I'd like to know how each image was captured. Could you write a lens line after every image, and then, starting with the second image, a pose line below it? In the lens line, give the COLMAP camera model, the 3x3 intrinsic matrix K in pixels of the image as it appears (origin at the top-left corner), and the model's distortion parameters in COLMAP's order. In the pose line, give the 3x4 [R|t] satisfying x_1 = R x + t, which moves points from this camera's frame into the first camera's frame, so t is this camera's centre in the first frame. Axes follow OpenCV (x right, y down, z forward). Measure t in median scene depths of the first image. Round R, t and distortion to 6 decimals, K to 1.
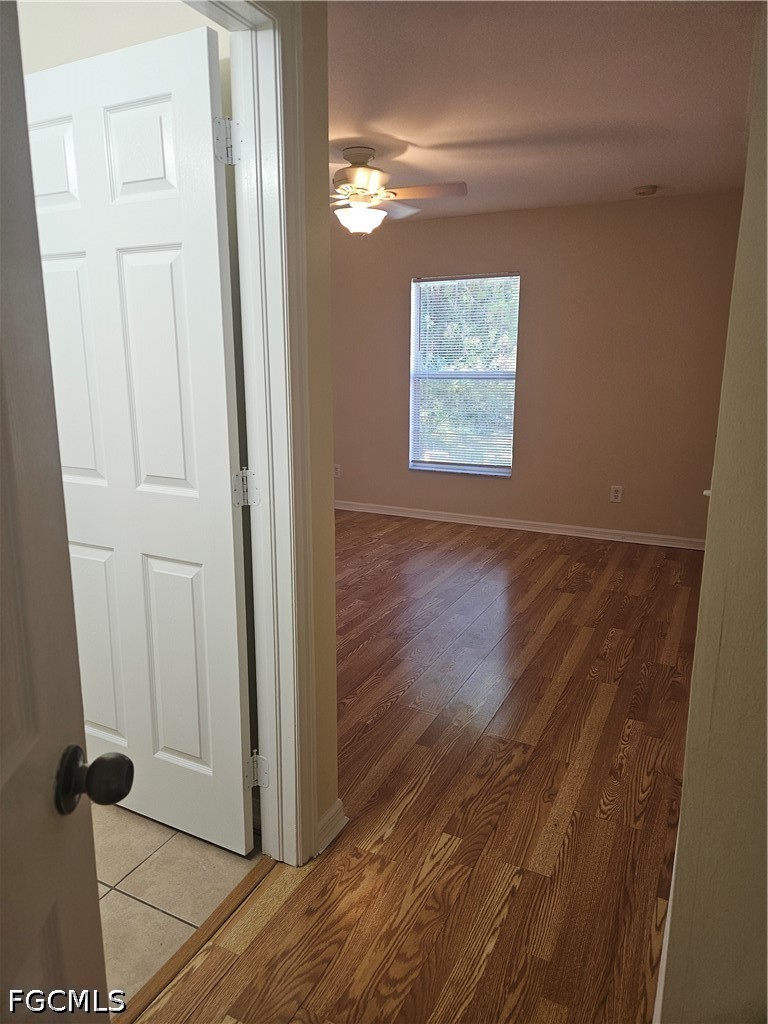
lens RADIAL K [[689.9, 0, 365.8], [0, 689.9, 513.0], [0, 0, 1]] dist [0.002010, 0.000308]
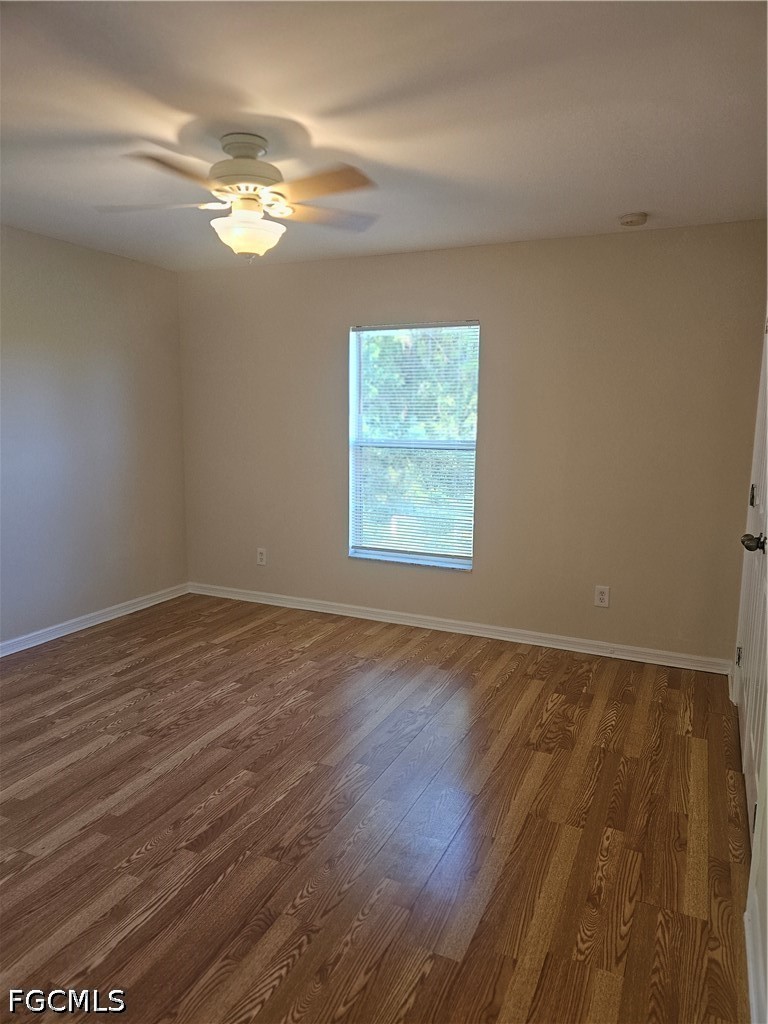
lens RADIAL K [[688.8, 0, 384.0], [0, 688.8, 512.0], [0, 0, 1]] dist [0.006409, -0.034729]
pose [[0.998397, 0.009086, 0.055863, 0.071978], [-0.004604, 0.996797, -0.079841, -0.063512], [-0.056410, 0.079456, 0.995241, 0.231974]]
